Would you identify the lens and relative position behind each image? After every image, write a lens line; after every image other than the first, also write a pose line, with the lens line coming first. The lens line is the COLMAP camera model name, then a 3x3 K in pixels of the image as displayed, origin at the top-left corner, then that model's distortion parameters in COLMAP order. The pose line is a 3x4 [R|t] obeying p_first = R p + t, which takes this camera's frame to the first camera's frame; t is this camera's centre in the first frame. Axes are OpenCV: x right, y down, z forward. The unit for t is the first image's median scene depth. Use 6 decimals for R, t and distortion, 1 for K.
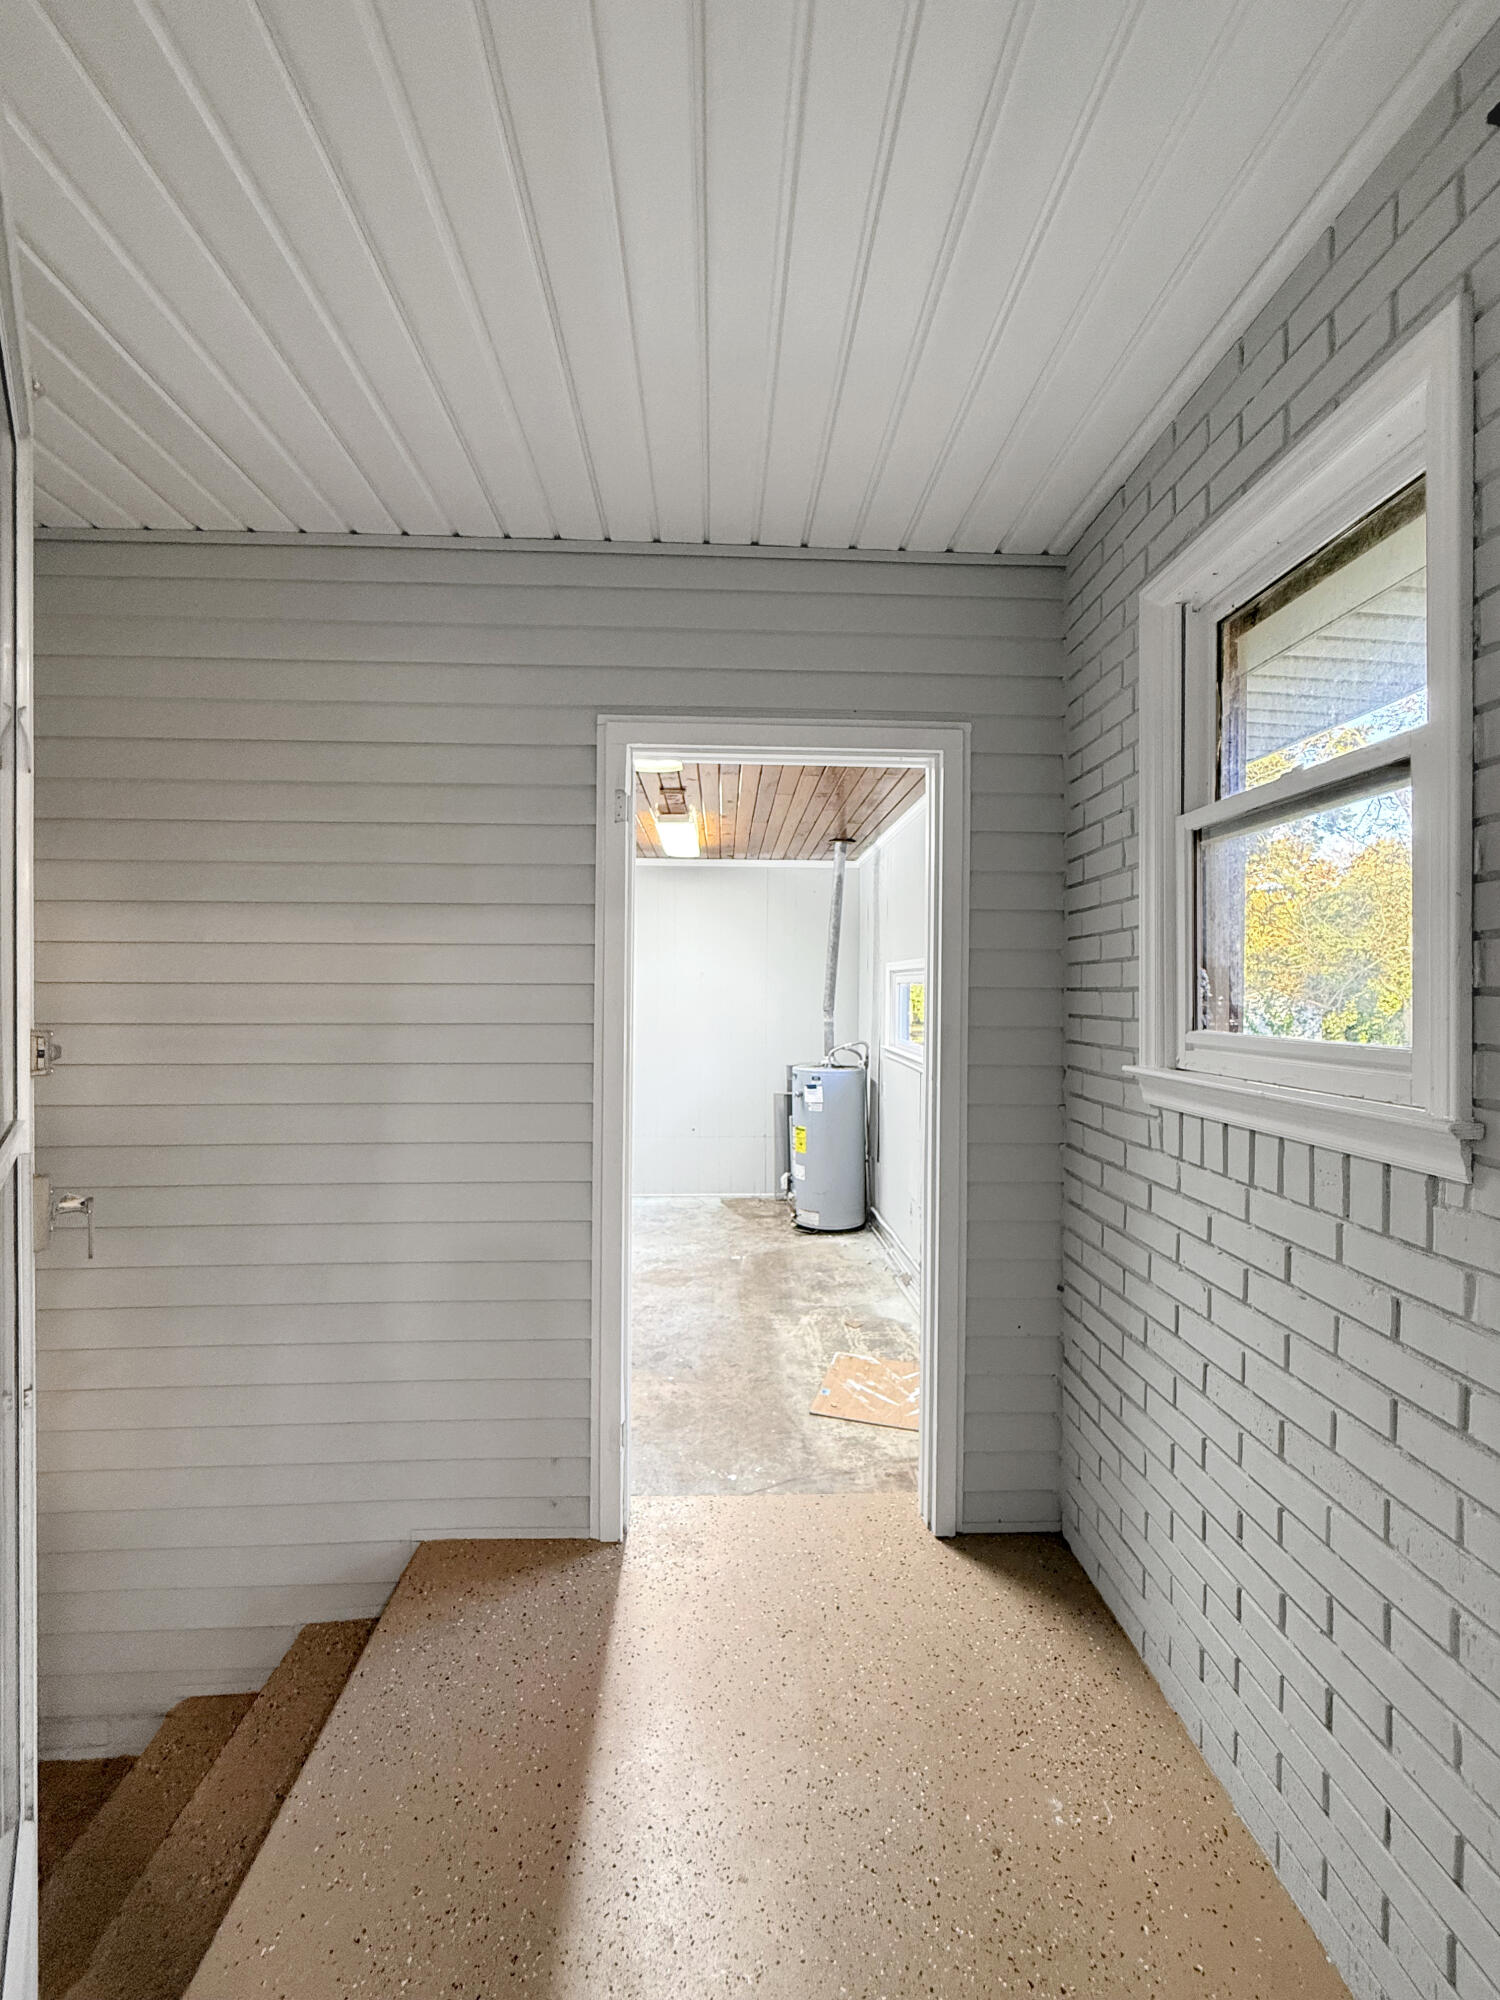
lens RADIAL K [[799.3, 0, 747.9], [0, 799.3, 994.0], [0, 0, 1]] dist [0.000446, -0.000063]
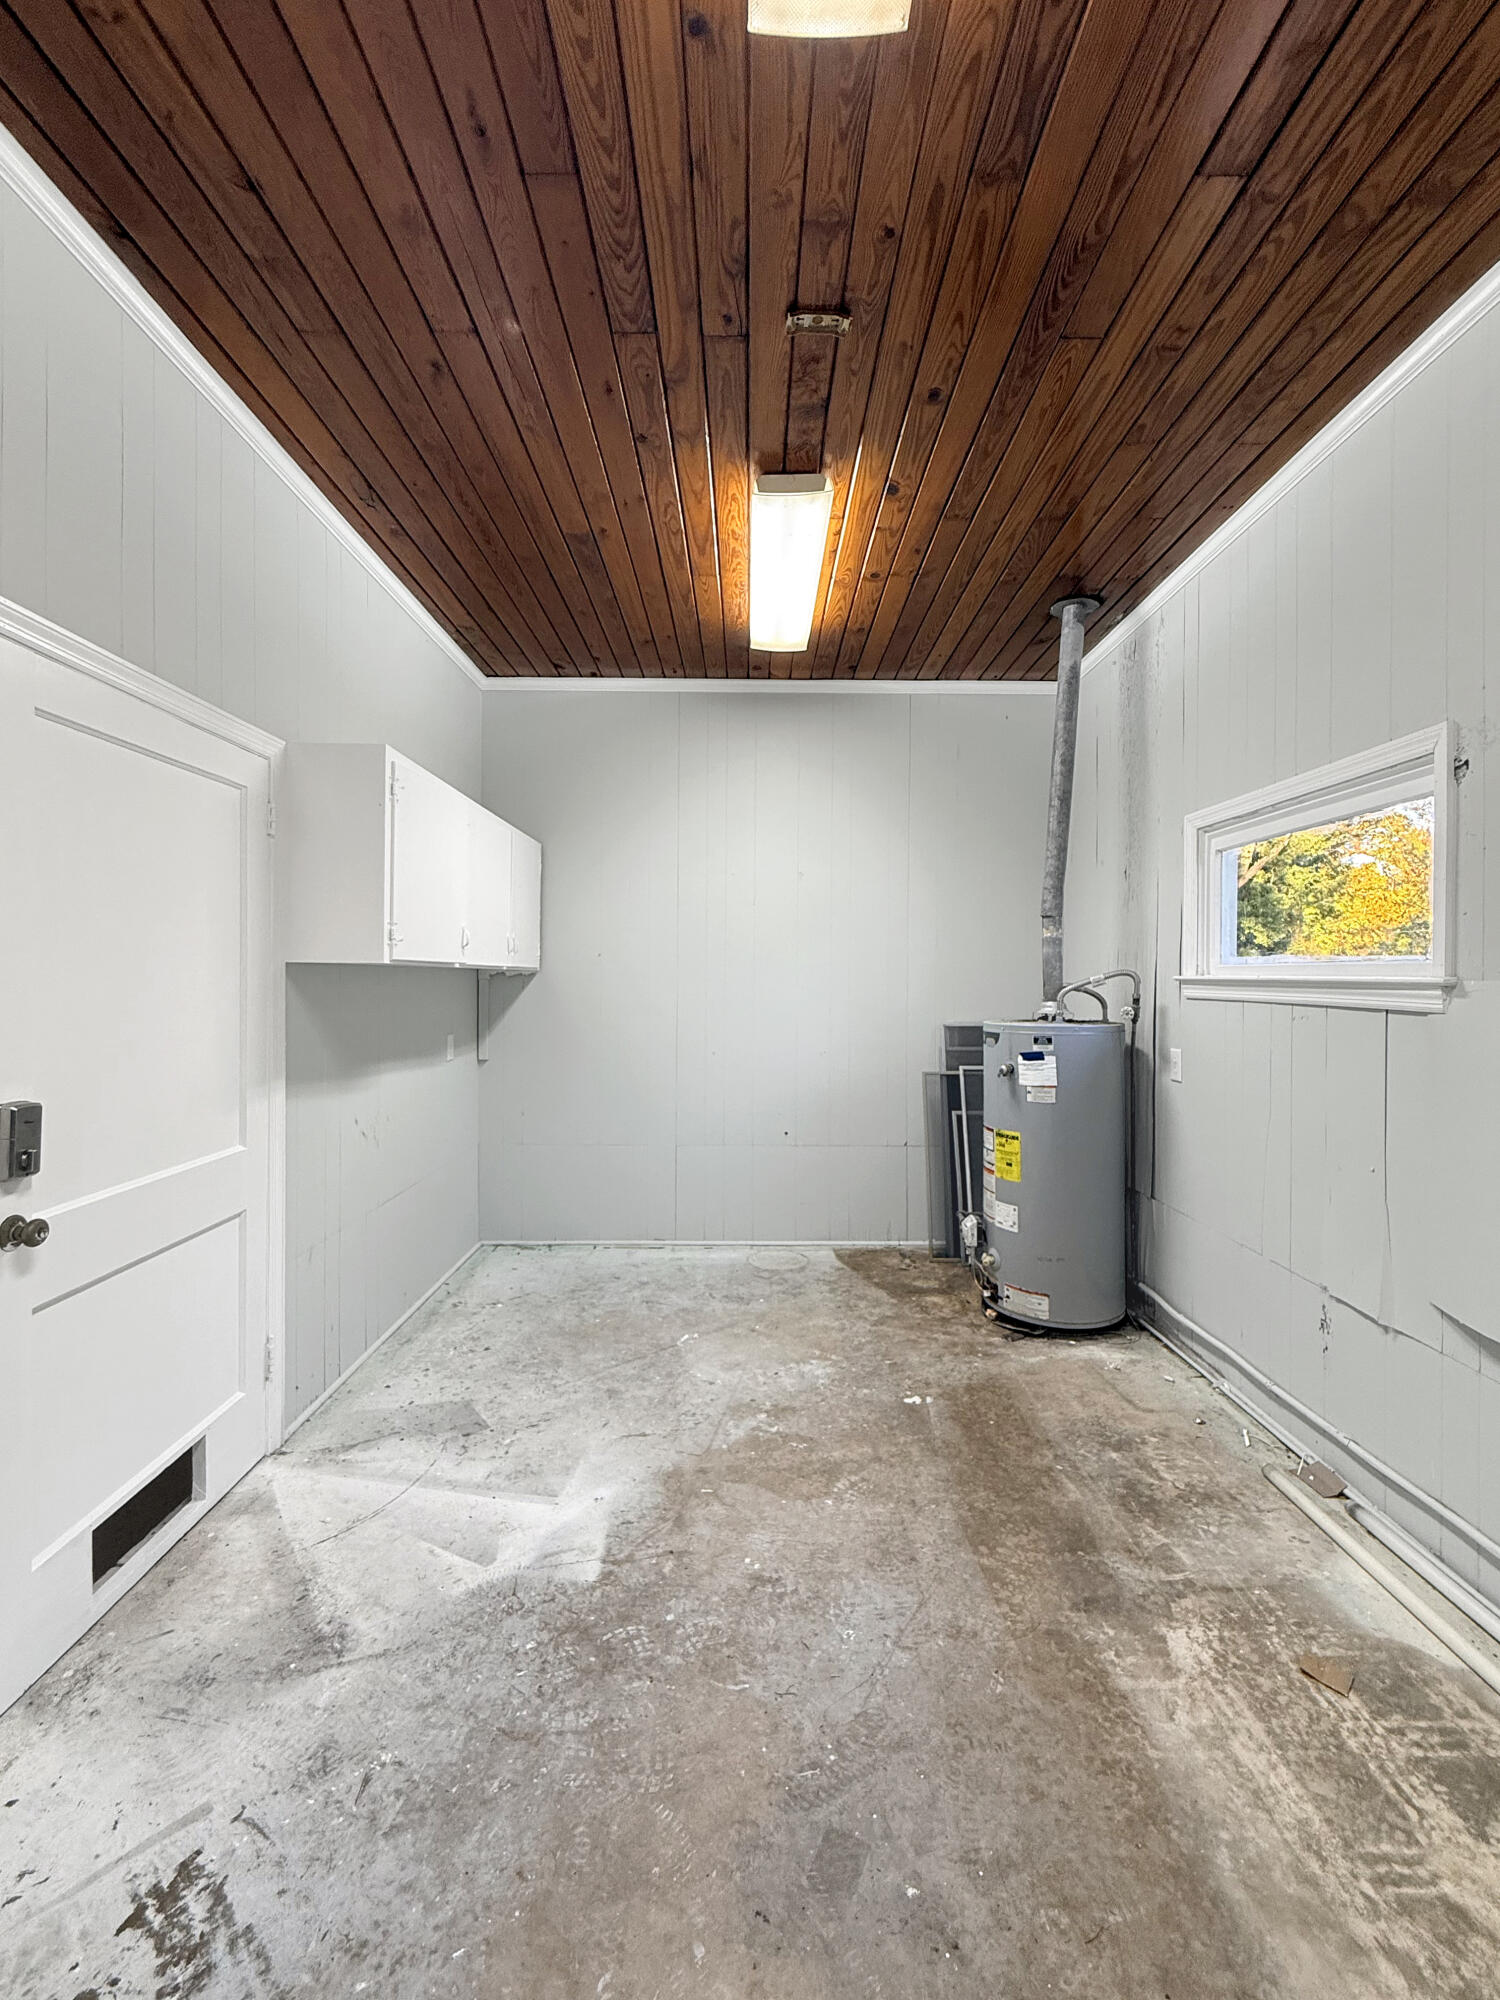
lens RADIAL K [[830.6, 0, 744.5], [0, 830.6, 980.7], [0, 0, 1]] dist [-0.000849, 0.000119]
pose [[0.999362, -0.002350, -0.035648, -0.102013], [0.002230, 0.999992, -0.003390, 0.076257], [0.035656, 0.003308, 0.999359, 0.500931]]
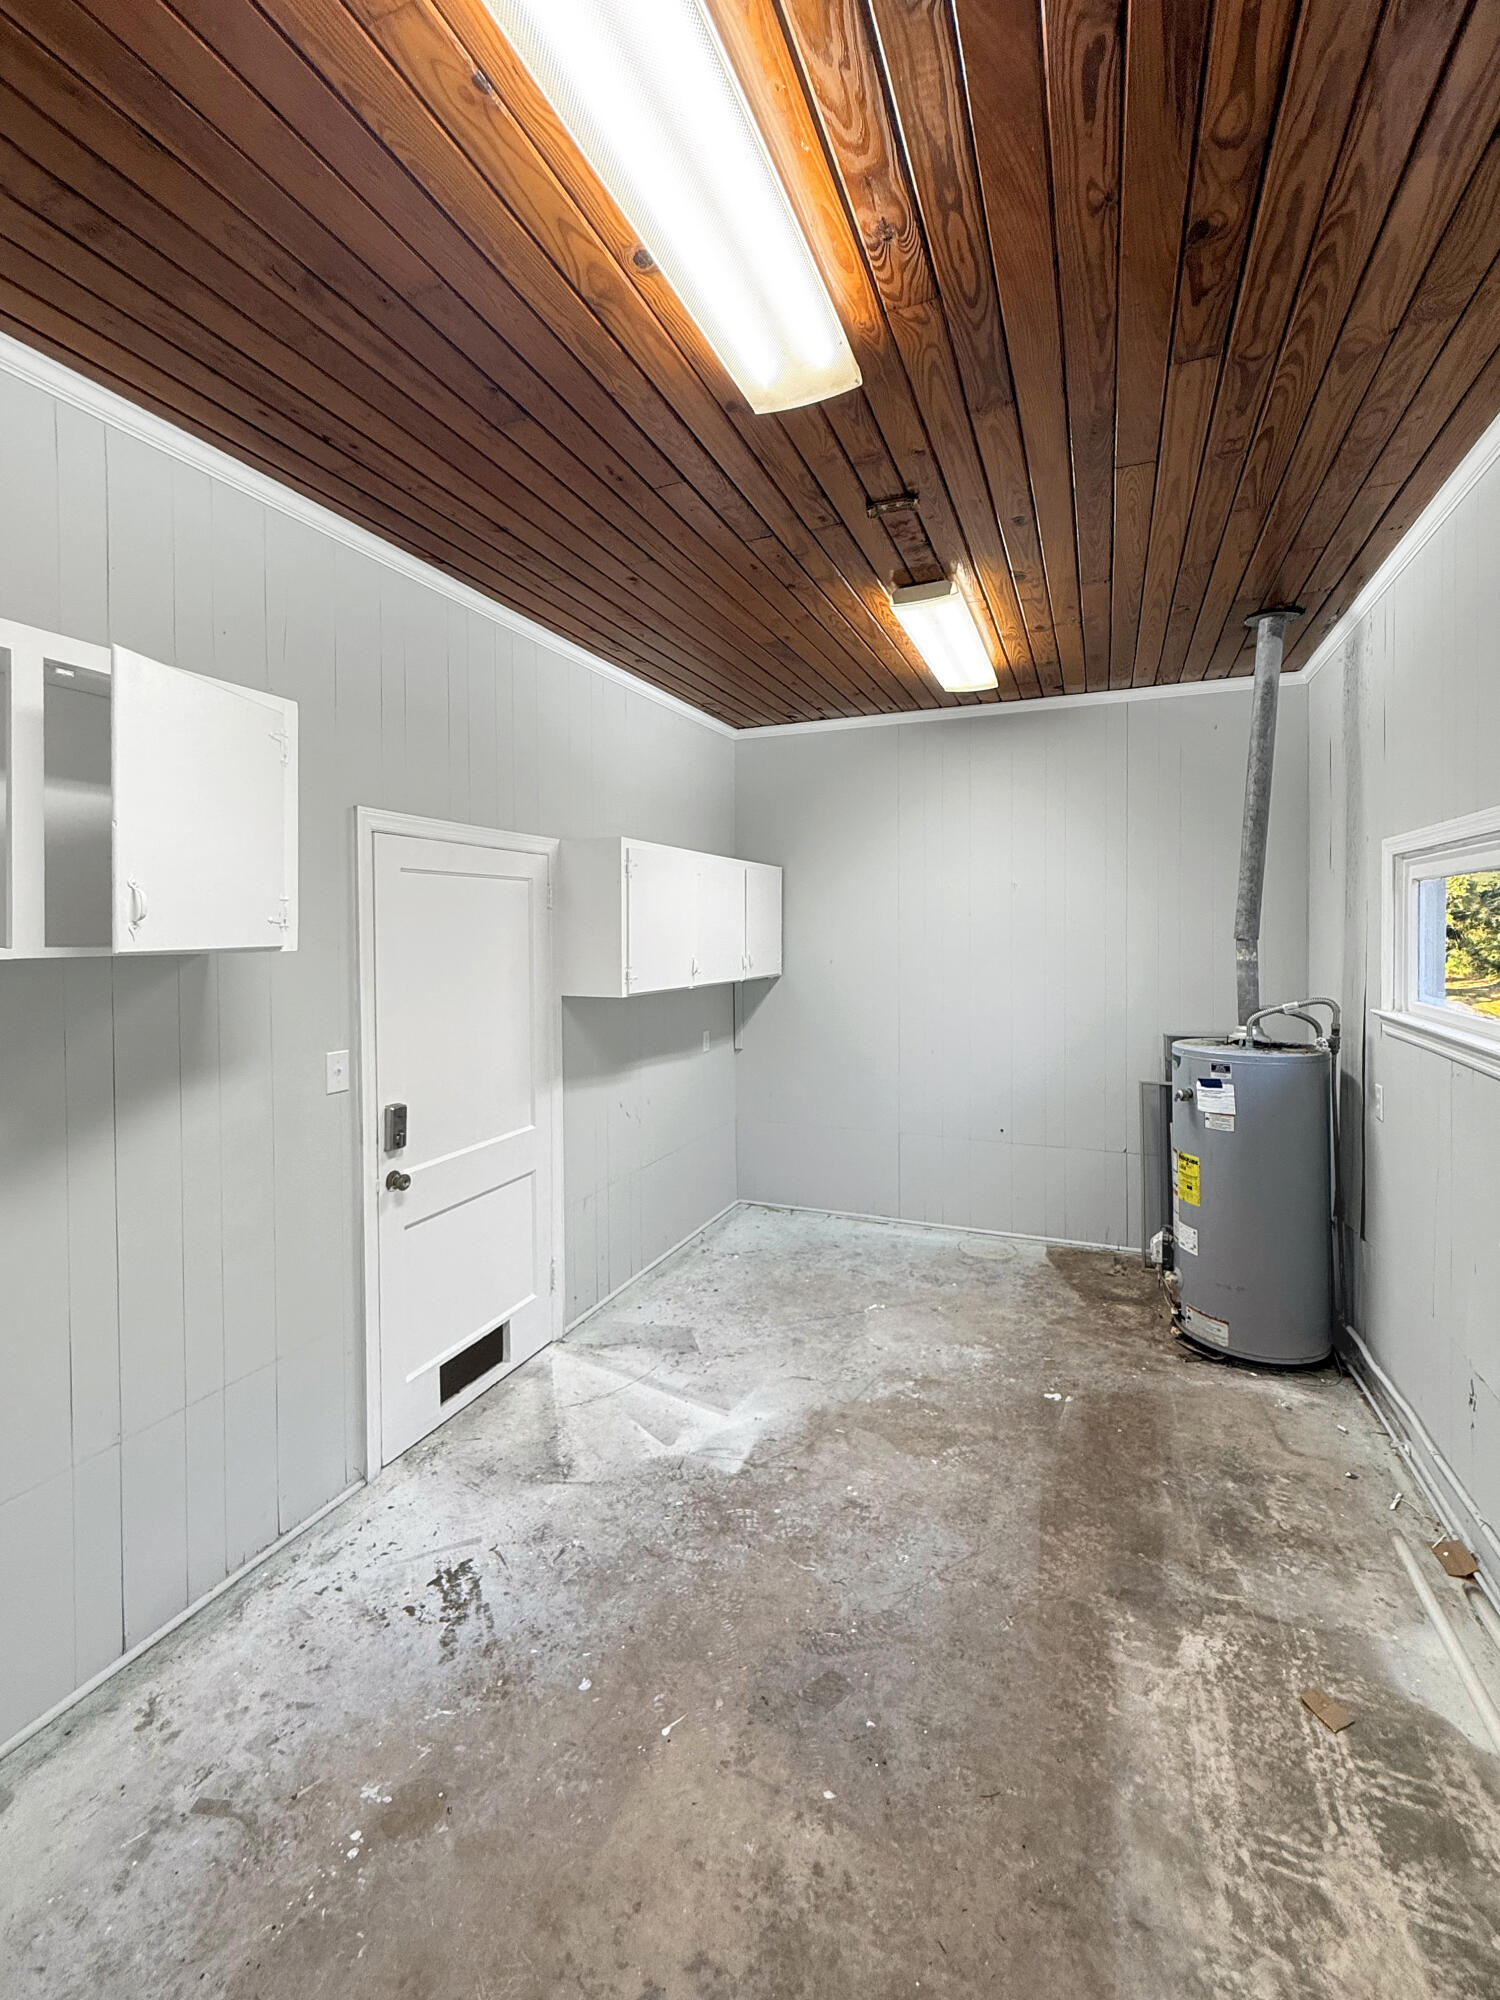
lens RADIAL K [[840.1, 0, 751.2], [0, 840.1, 940.2], [0, 0, 1]] dist [0.000543, -0.000700]
pose [[0.909424, -0.008186, -0.415789, 0.039457], [0.011171, 0.999926, 0.004747, 0.017483], [0.415719, -0.008962, 0.909449, 0.414279]]
